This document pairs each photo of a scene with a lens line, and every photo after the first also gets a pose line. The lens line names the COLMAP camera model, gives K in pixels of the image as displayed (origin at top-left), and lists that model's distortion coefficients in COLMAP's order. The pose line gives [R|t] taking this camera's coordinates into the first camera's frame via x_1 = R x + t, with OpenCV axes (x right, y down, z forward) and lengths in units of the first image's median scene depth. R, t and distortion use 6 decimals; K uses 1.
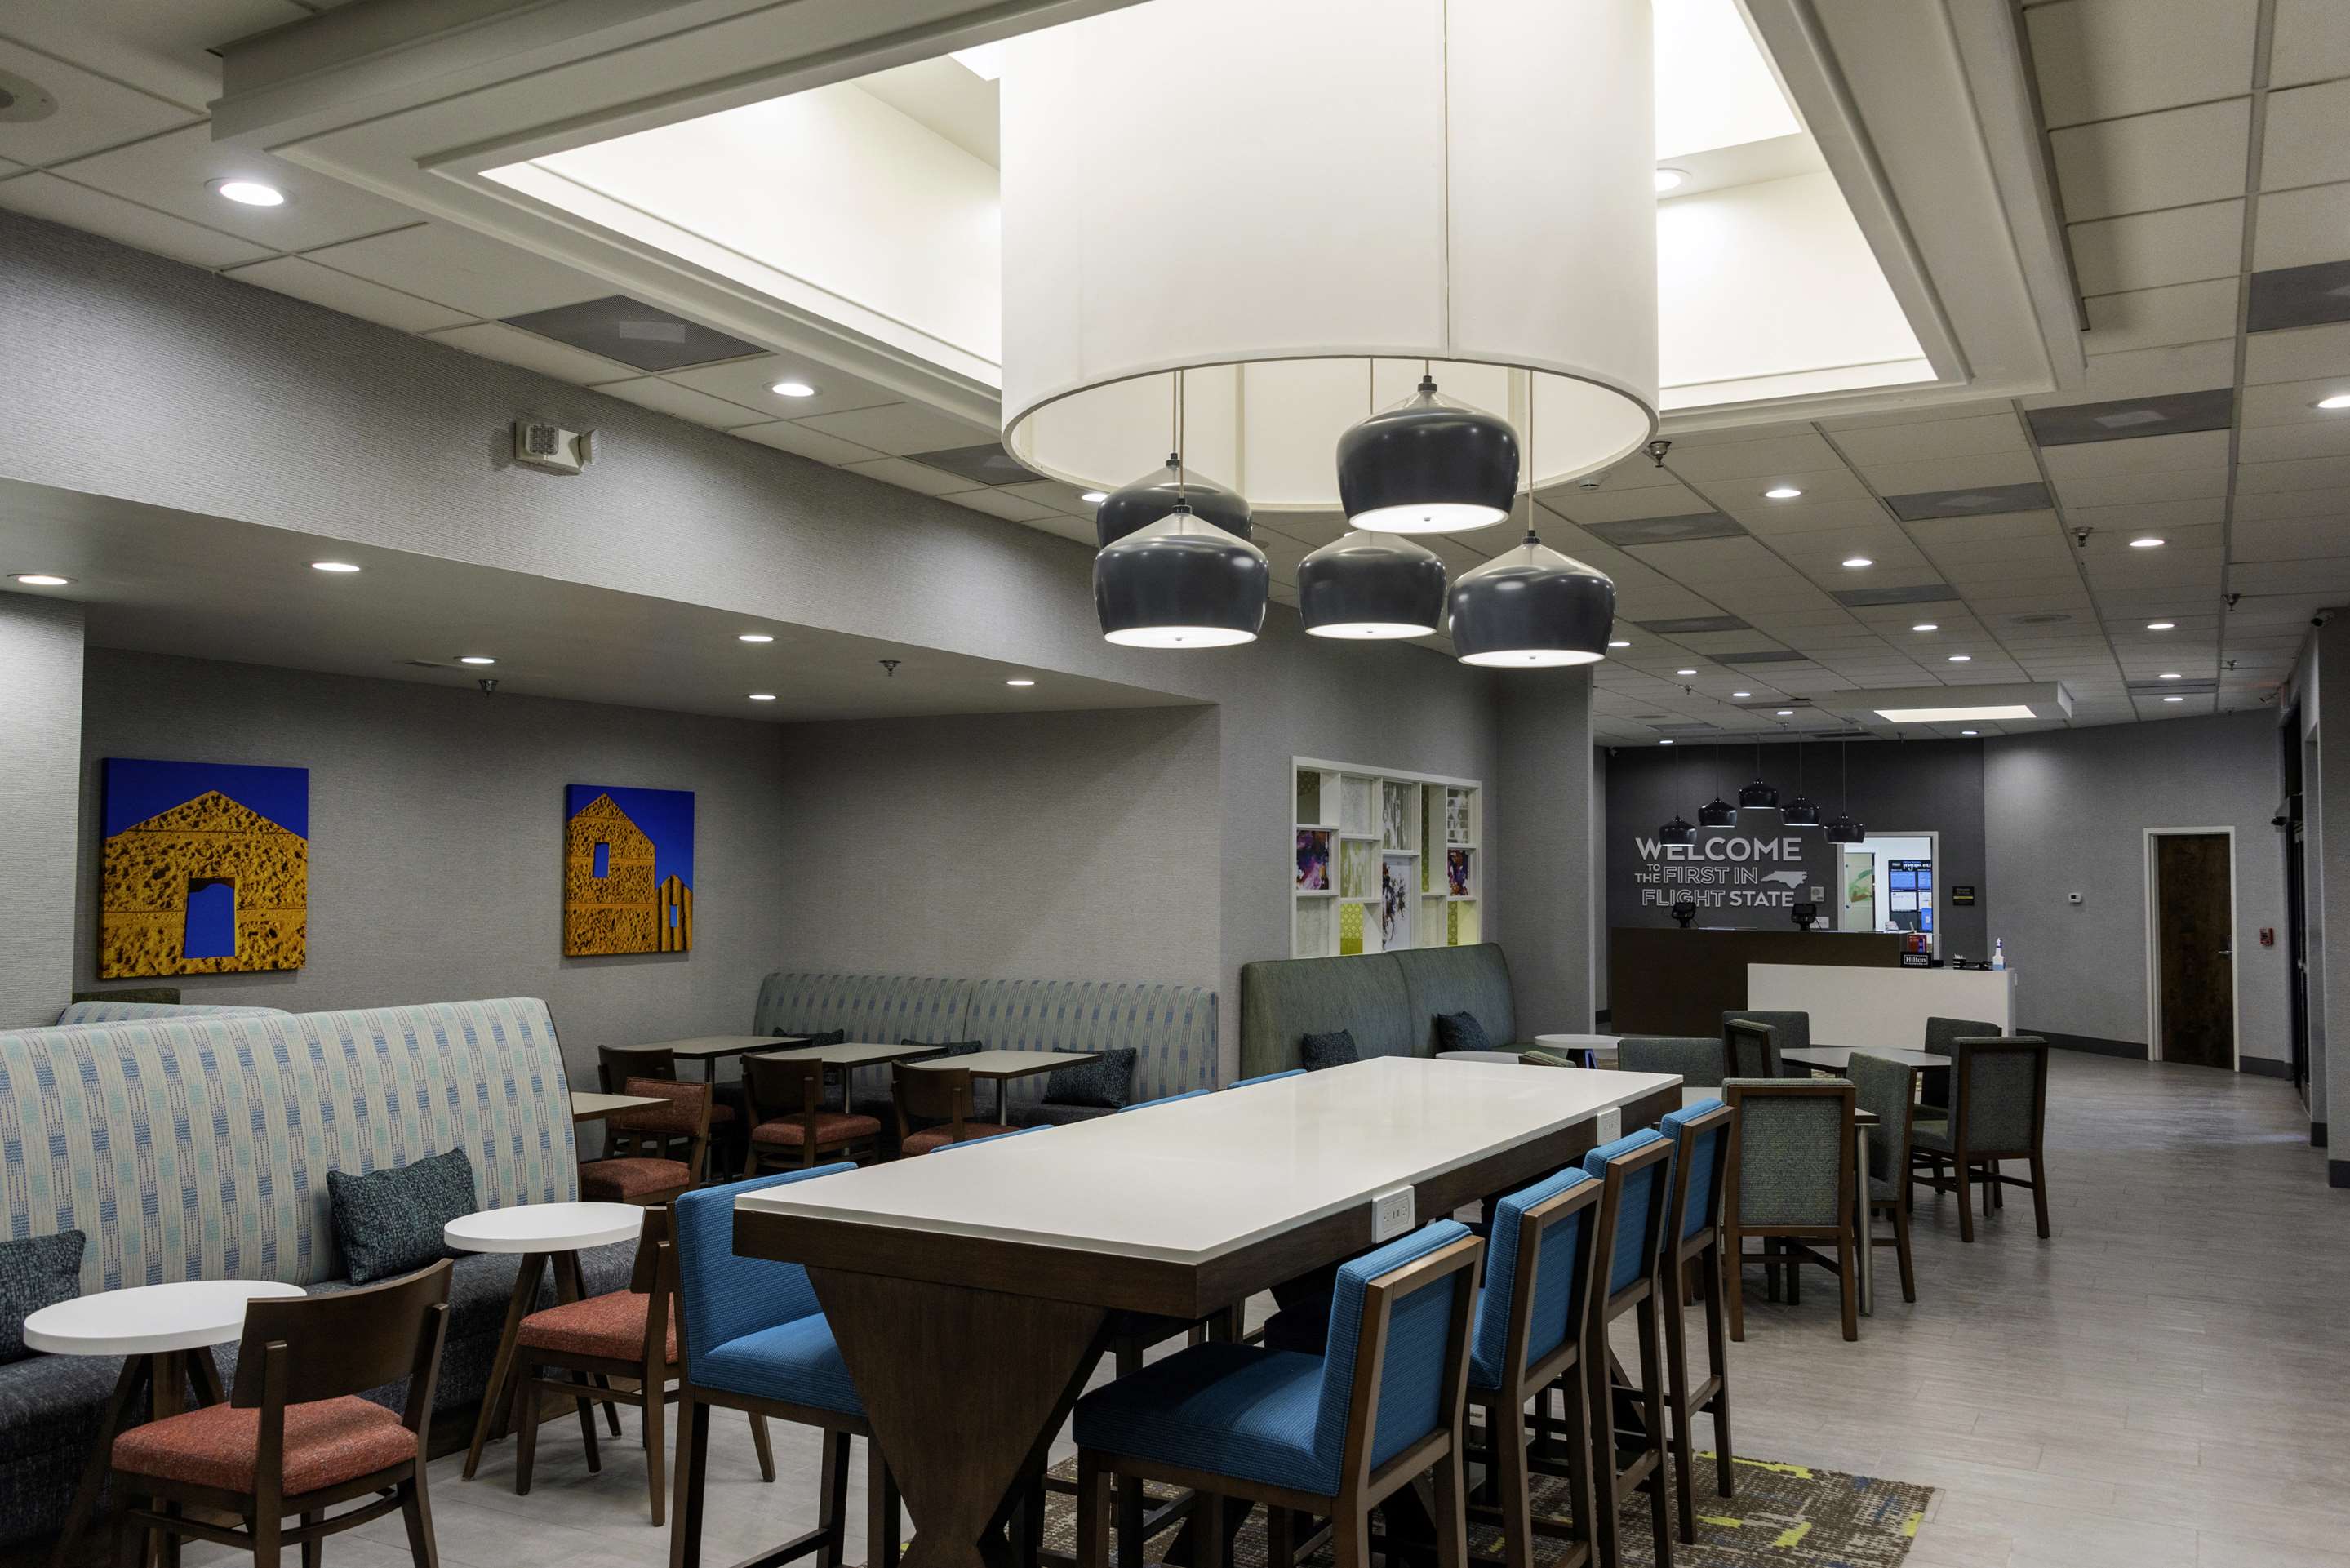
lens RADIAL K [[1809.1, 0, 1174.6], [0, 1809.1, 785.8], [0, 0, 1]] dist [0.043524, -0.035629]
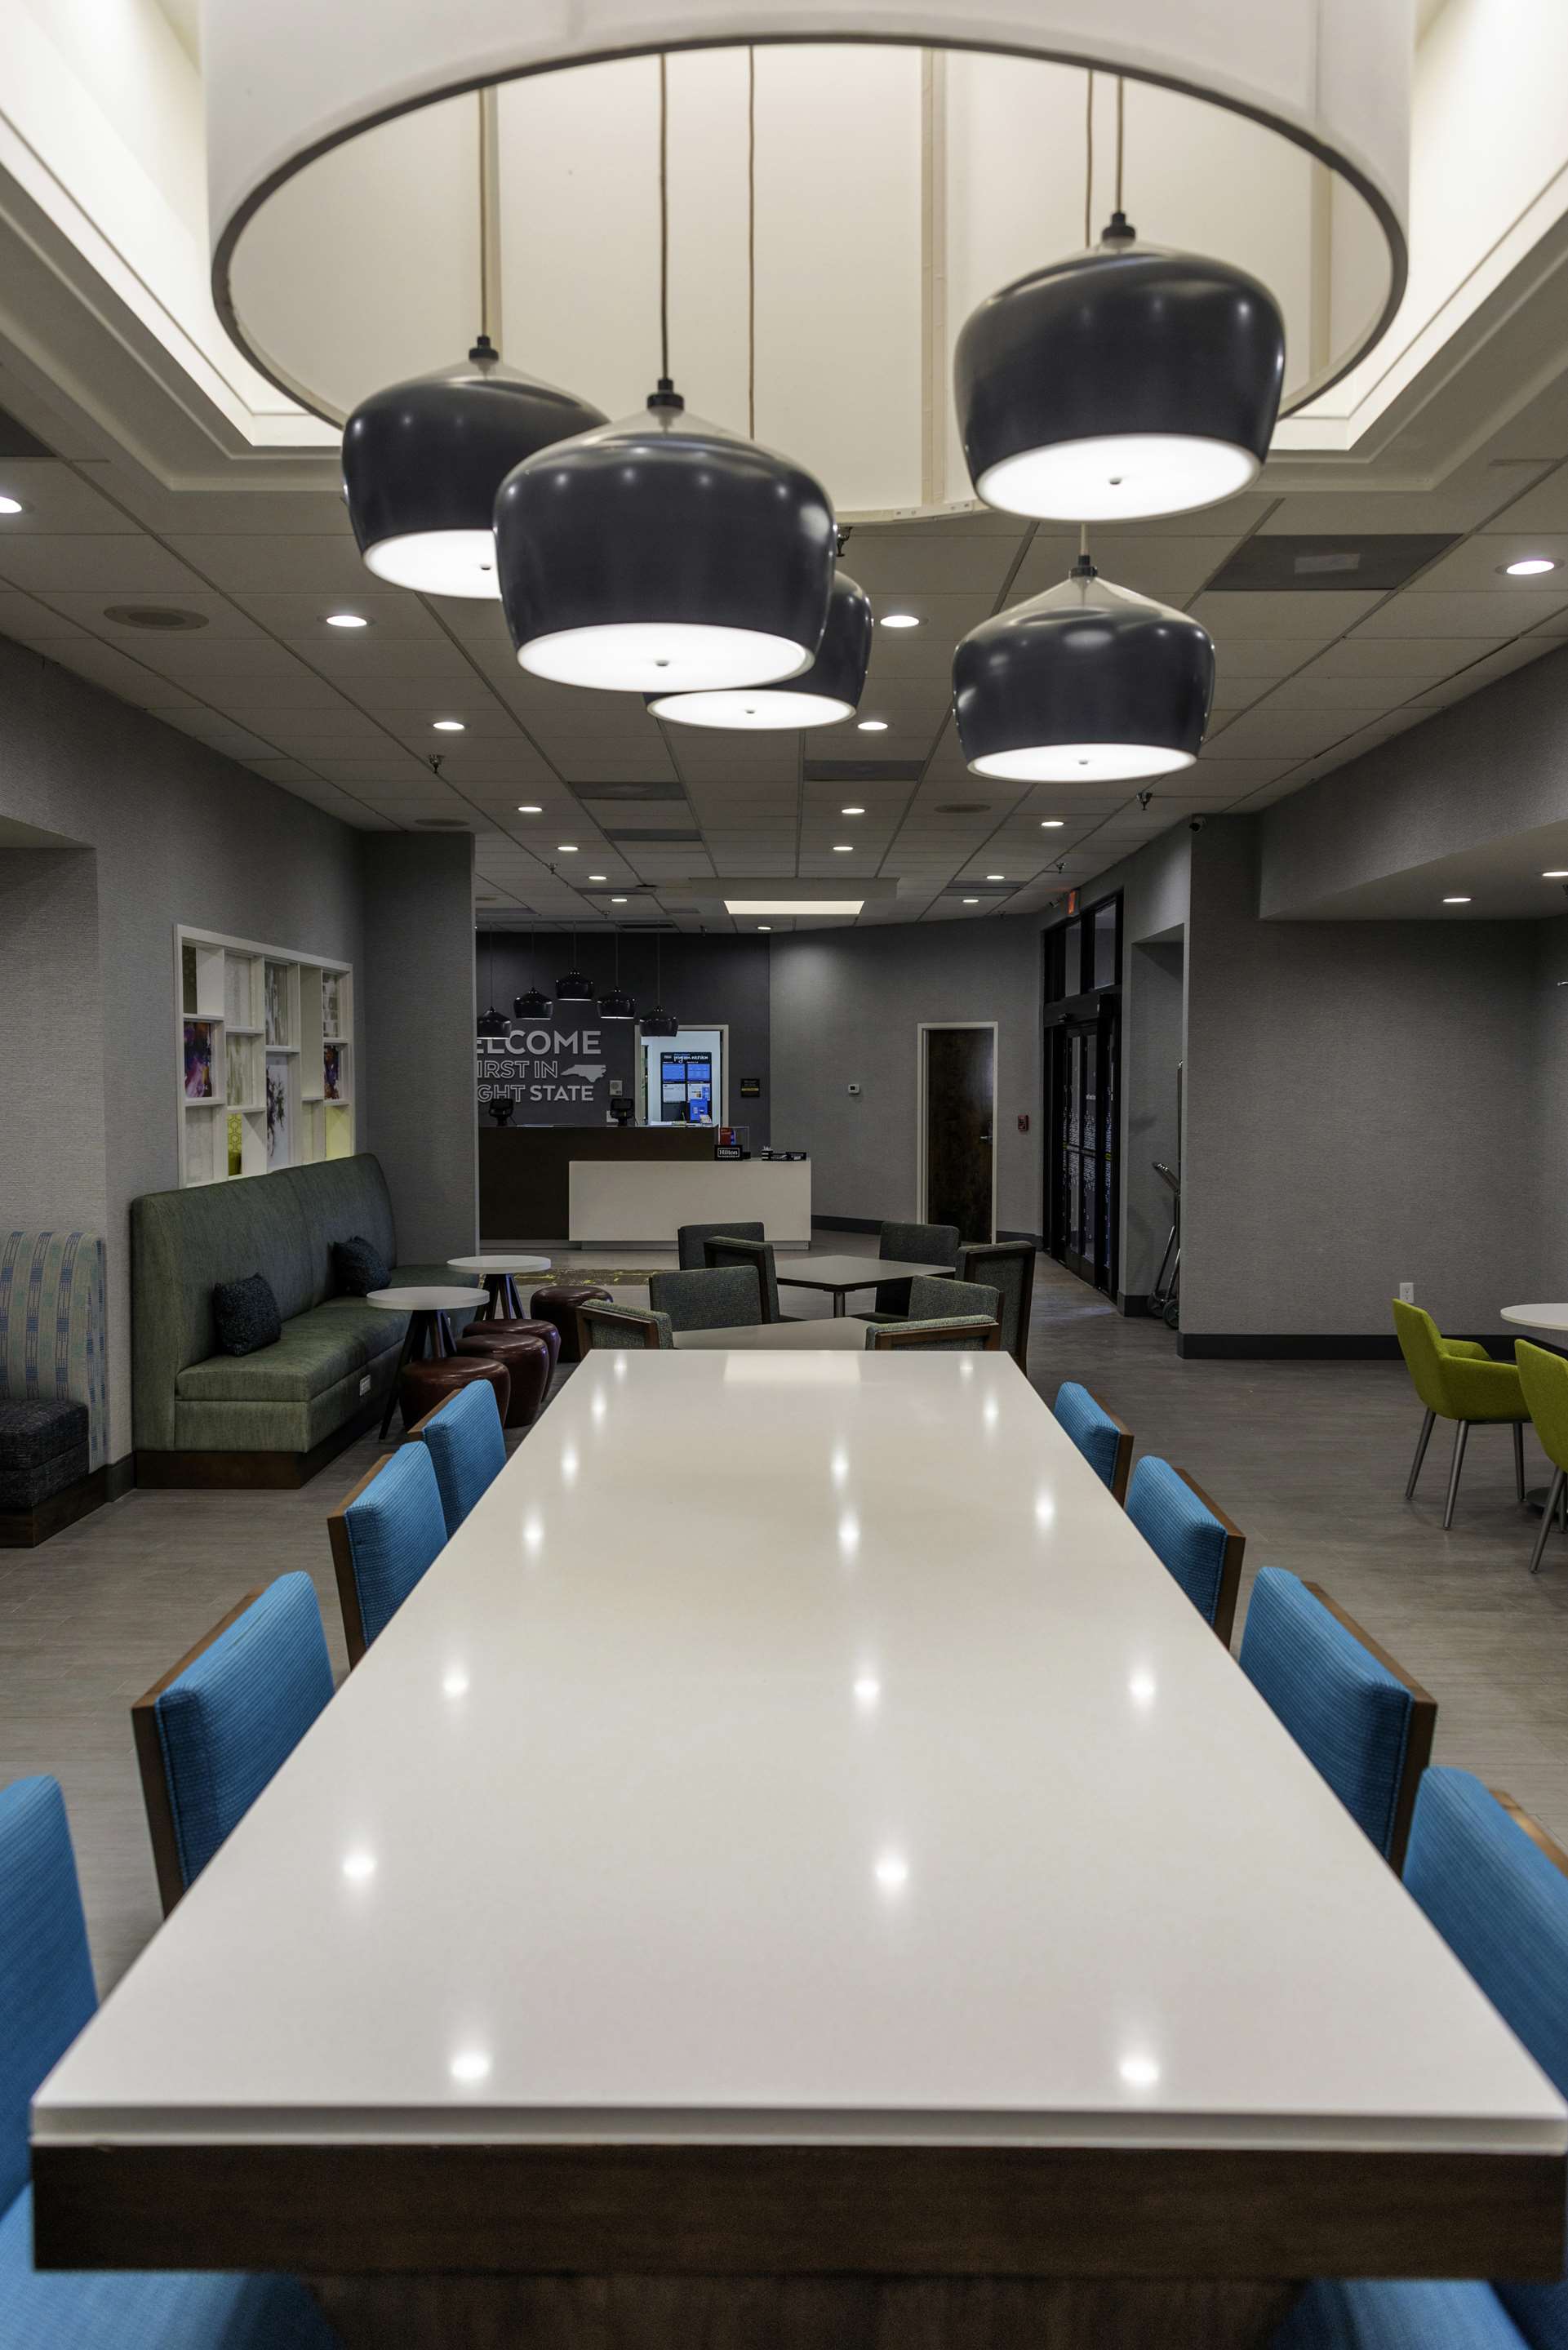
lens RADIAL K [[1809.1, 0, 789.9], [0, 1809.1, 1169.3], [0, 0, 1]] dist [0.043524, -0.035629]
pose [[0.875306, -0.032901, 0.482449, -0.085484], [-0.018664, 0.994641, 0.101692, 0.003813], [-0.483210, -0.098016, 0.870001, 0.200350]]
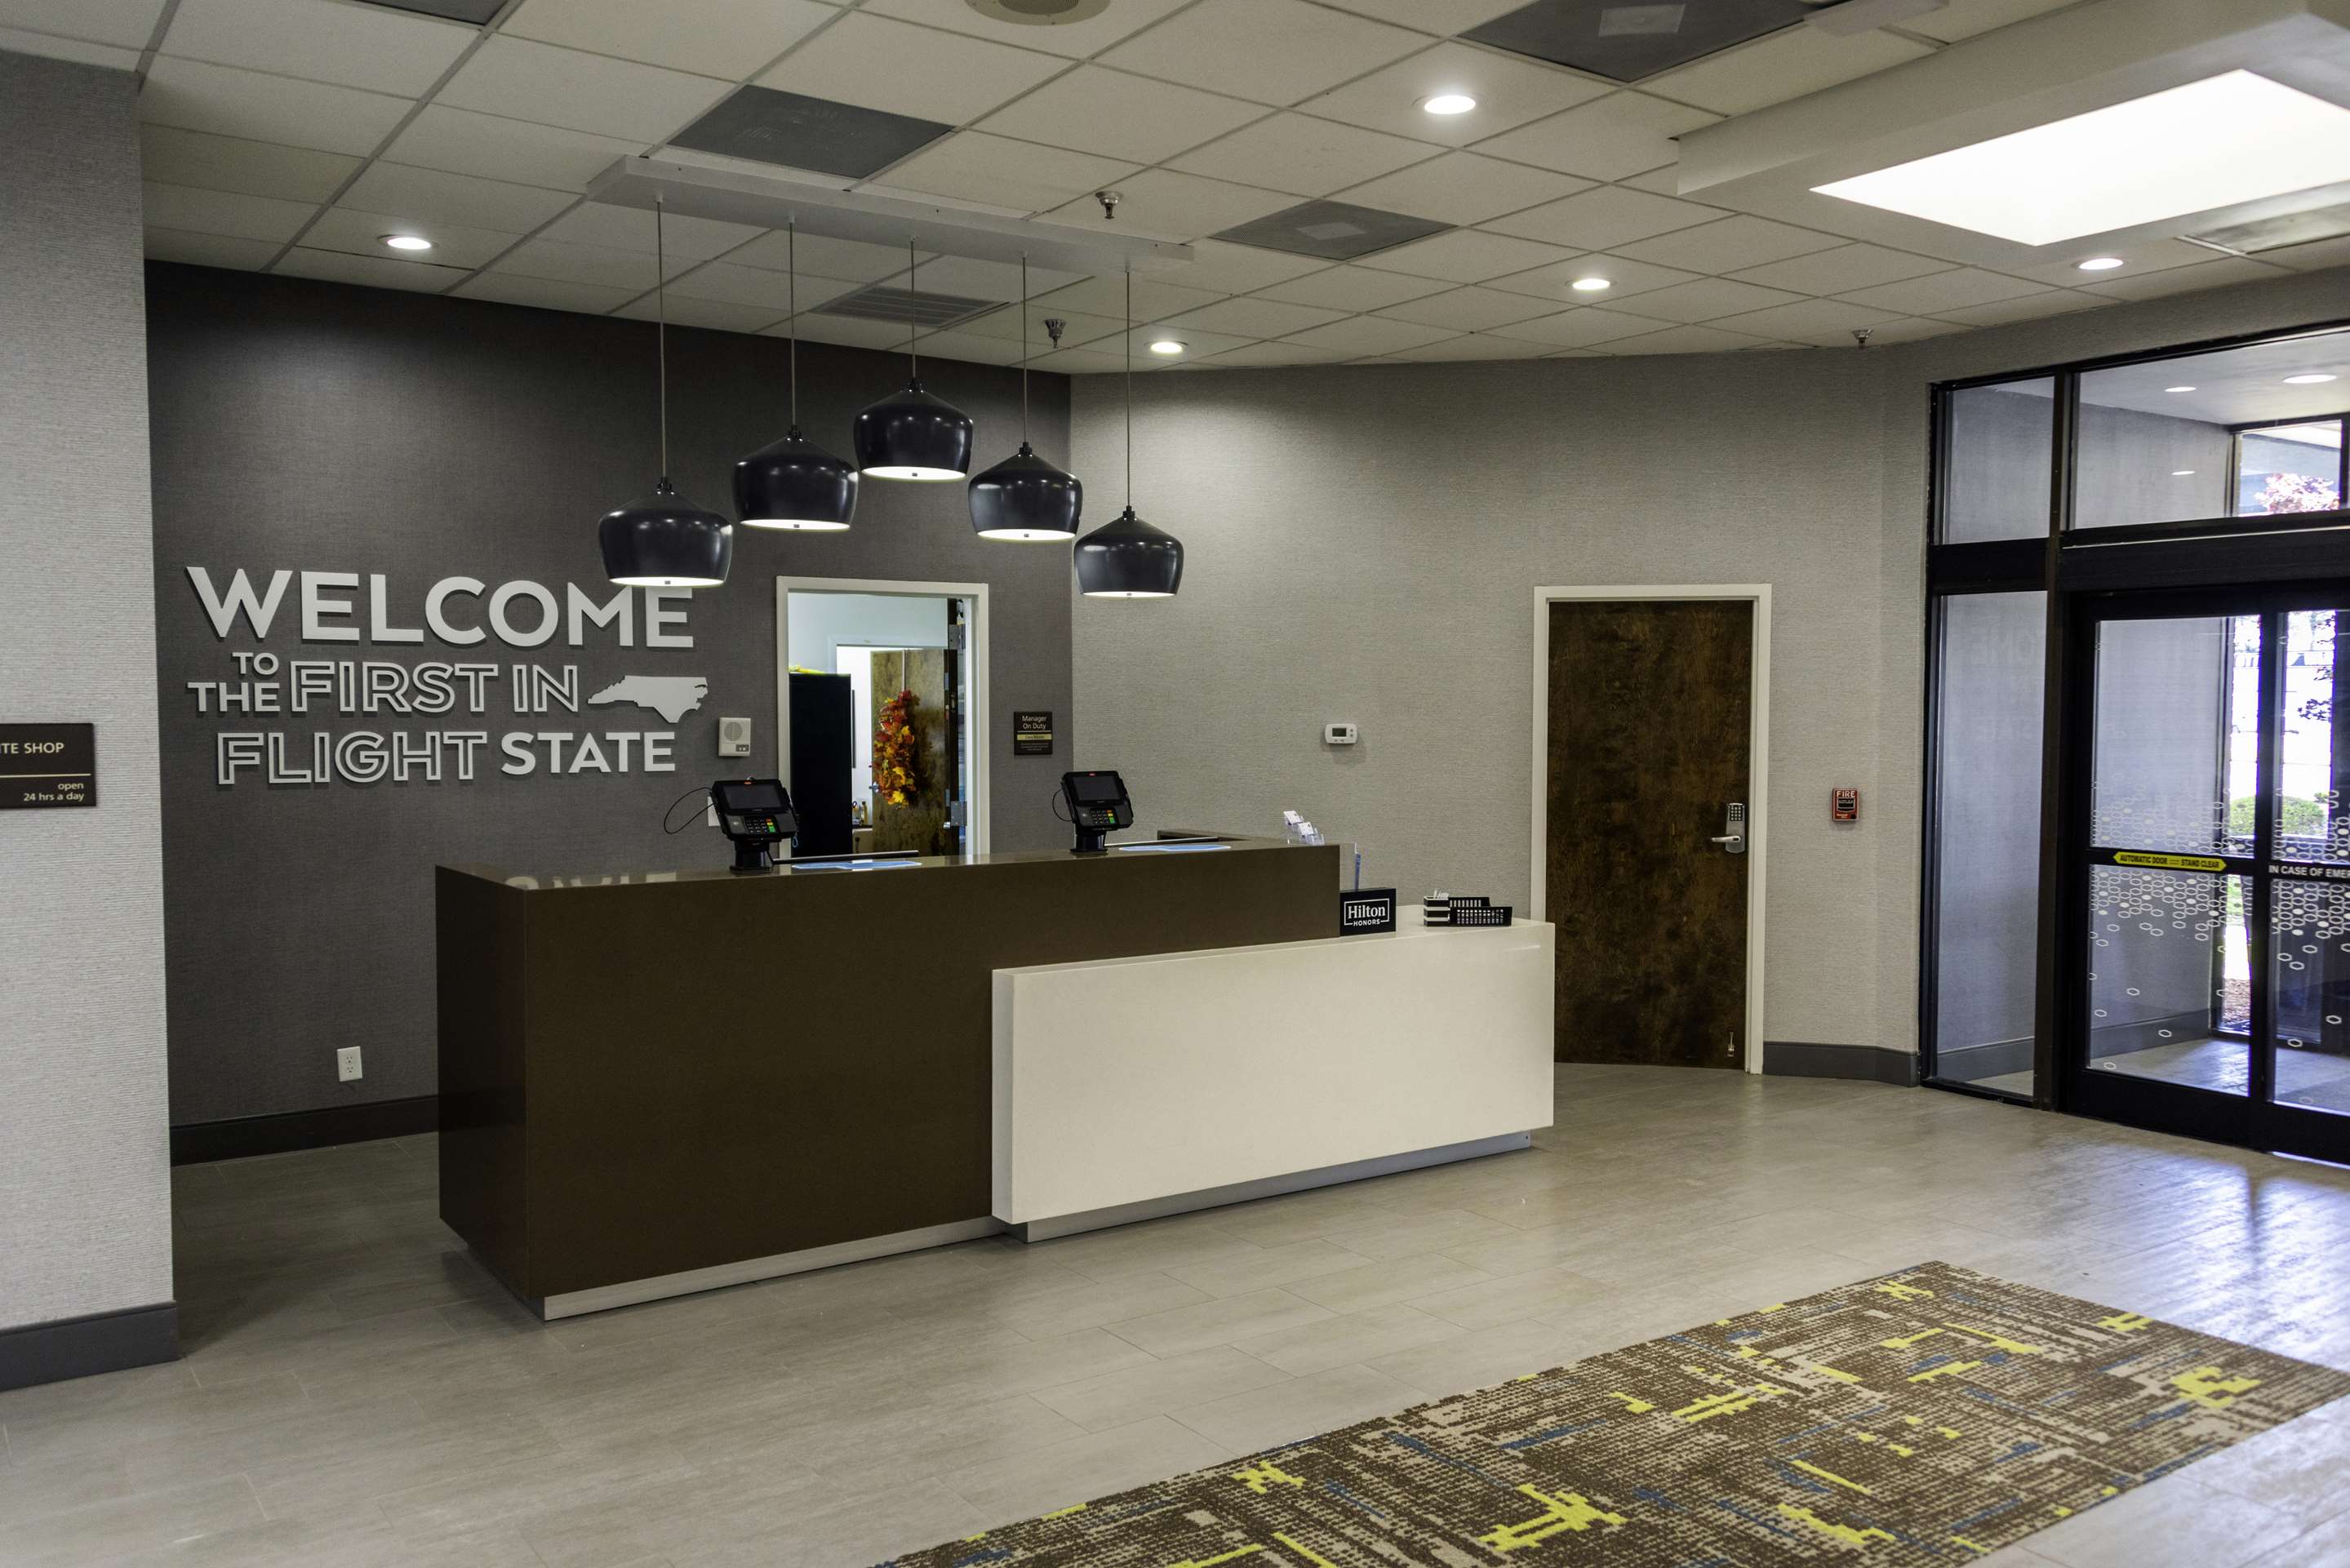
lens RADIAL K [[1809.1, 0, 1191.9], [0, 1809.1, 803.9], [0, 0, 1]] dist [0.043524, -0.035629]
pose [[0.451660, -0.055381, 0.890470, 0.120962], [-0.040916, 0.995736, 0.082681, 0.081694], [-0.891252, -0.073778, 0.447468, 1.586961]]
